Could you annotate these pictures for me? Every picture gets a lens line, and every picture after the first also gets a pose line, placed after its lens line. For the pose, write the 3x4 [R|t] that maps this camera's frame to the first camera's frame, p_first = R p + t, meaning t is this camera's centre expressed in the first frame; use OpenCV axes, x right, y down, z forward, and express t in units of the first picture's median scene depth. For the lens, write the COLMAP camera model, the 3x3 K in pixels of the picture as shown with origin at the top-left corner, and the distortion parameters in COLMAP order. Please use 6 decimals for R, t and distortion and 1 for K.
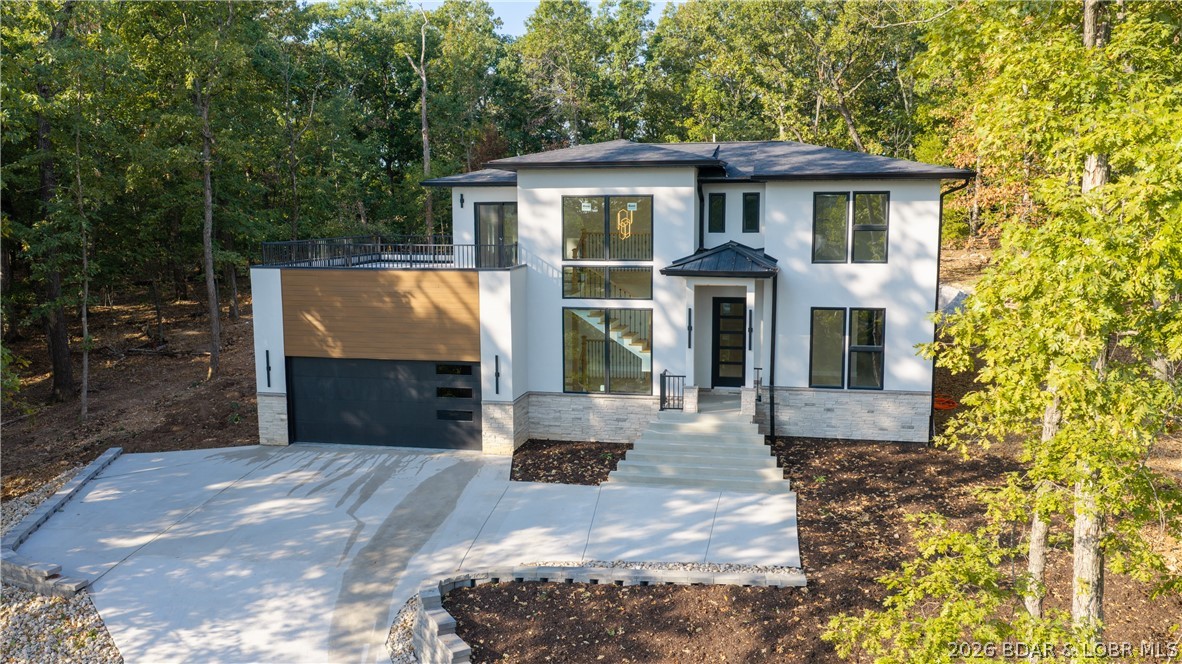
lens RADIAL K [[978.0, 0, 594.1], [0, 978.0, 329.4], [0, 0, 1]] dist [0.022356, -0.050316]
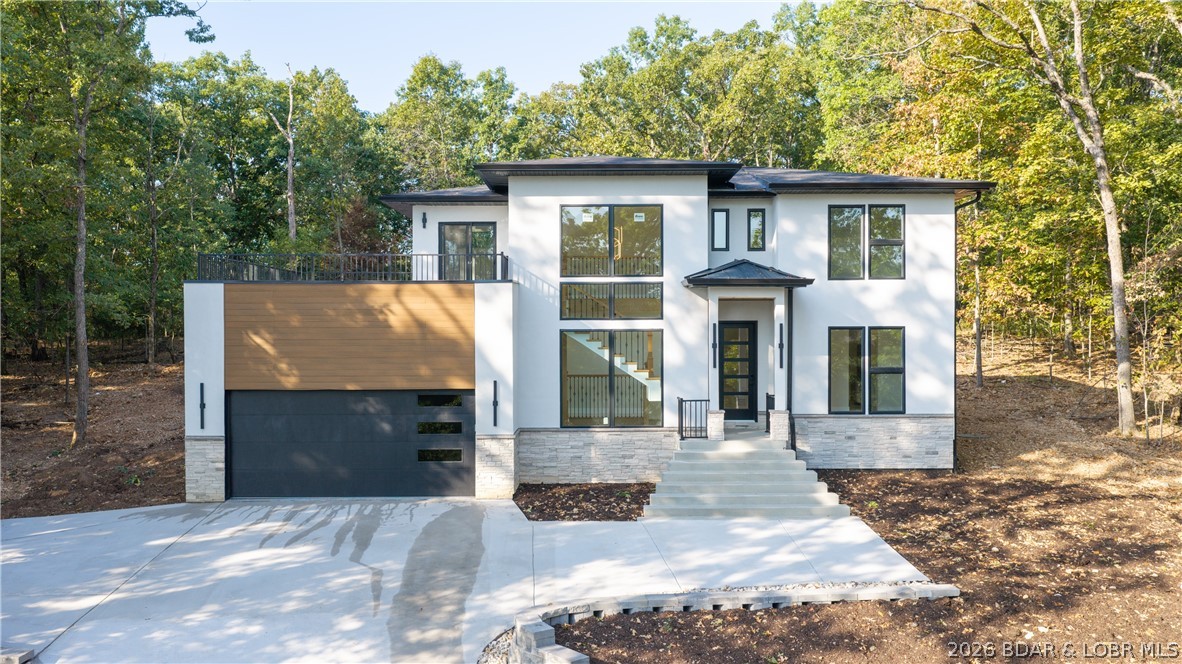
lens RADIAL K [[978.0, 0, 594.1], [0, 978.0, 329.4], [0, 0, 1]] dist [0.022356, -0.050316]
pose [[0.977493, 0.001348, 0.210965, -0.191933], [0.024724, 0.992357, -0.120895, 0.086289], [-0.209515, 0.123390, 0.969989, 0.137550]]
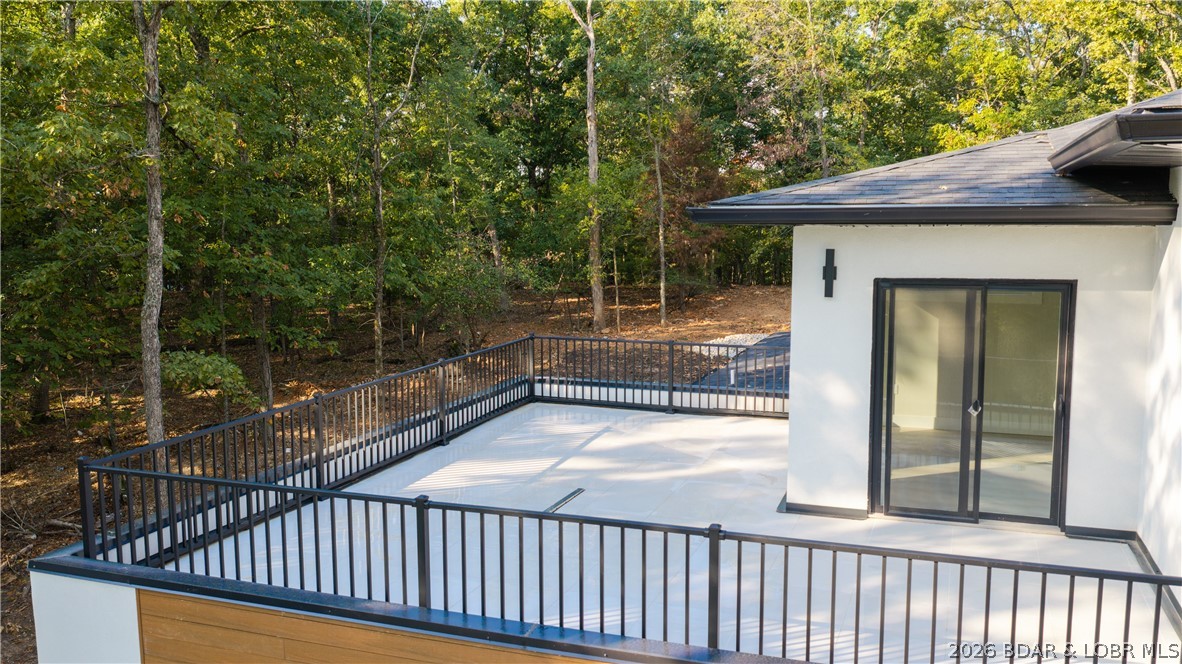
lens RADIAL K [[978.0, 0, 594.1], [0, 978.0, 329.4], [0, 0, 1]] dist [0.022356, -0.050316]
pose [[0.991370, 0.014179, -0.130326, -0.185214], [-0.015492, 0.999839, -0.009066, -0.124451], [0.130177, 0.011007, 0.991430, 0.793080]]
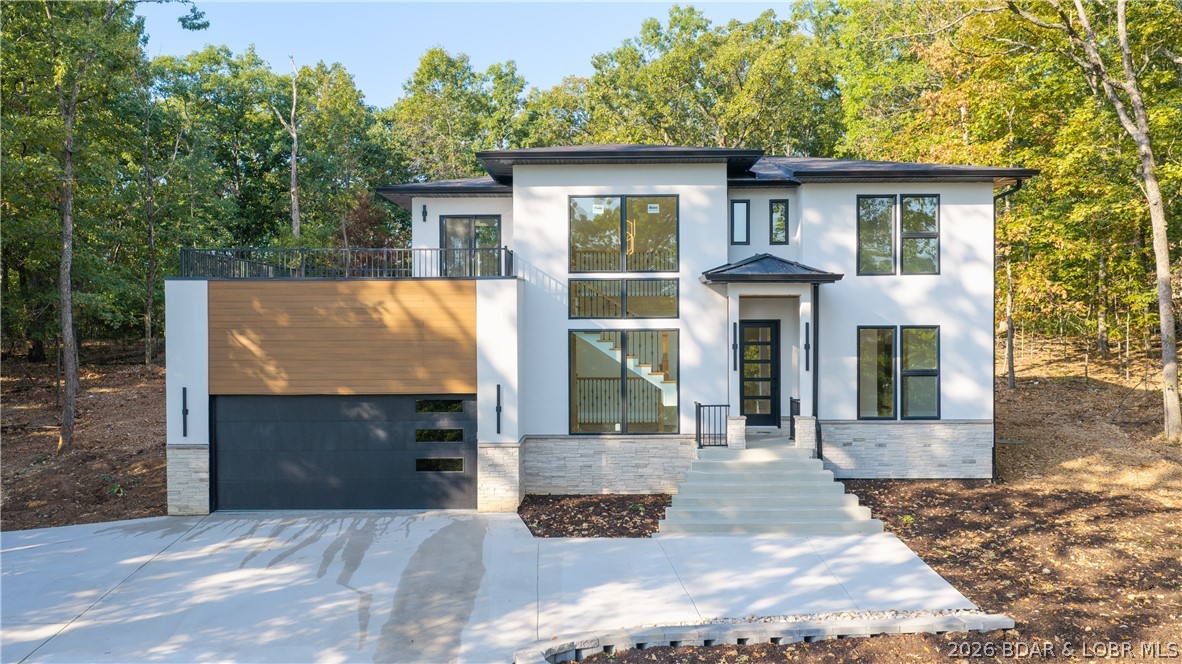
lens RADIAL K [[978.0, 0, 594.1], [0, 978.0, 329.4], [0, 0, 1]] dist [0.022356, -0.050316]
pose [[0.980255, -0.000514, 0.197737, -0.177098], [0.024748, 0.992453, -0.120106, 0.078184], [-0.196183, 0.122628, 0.972869, 0.196535]]
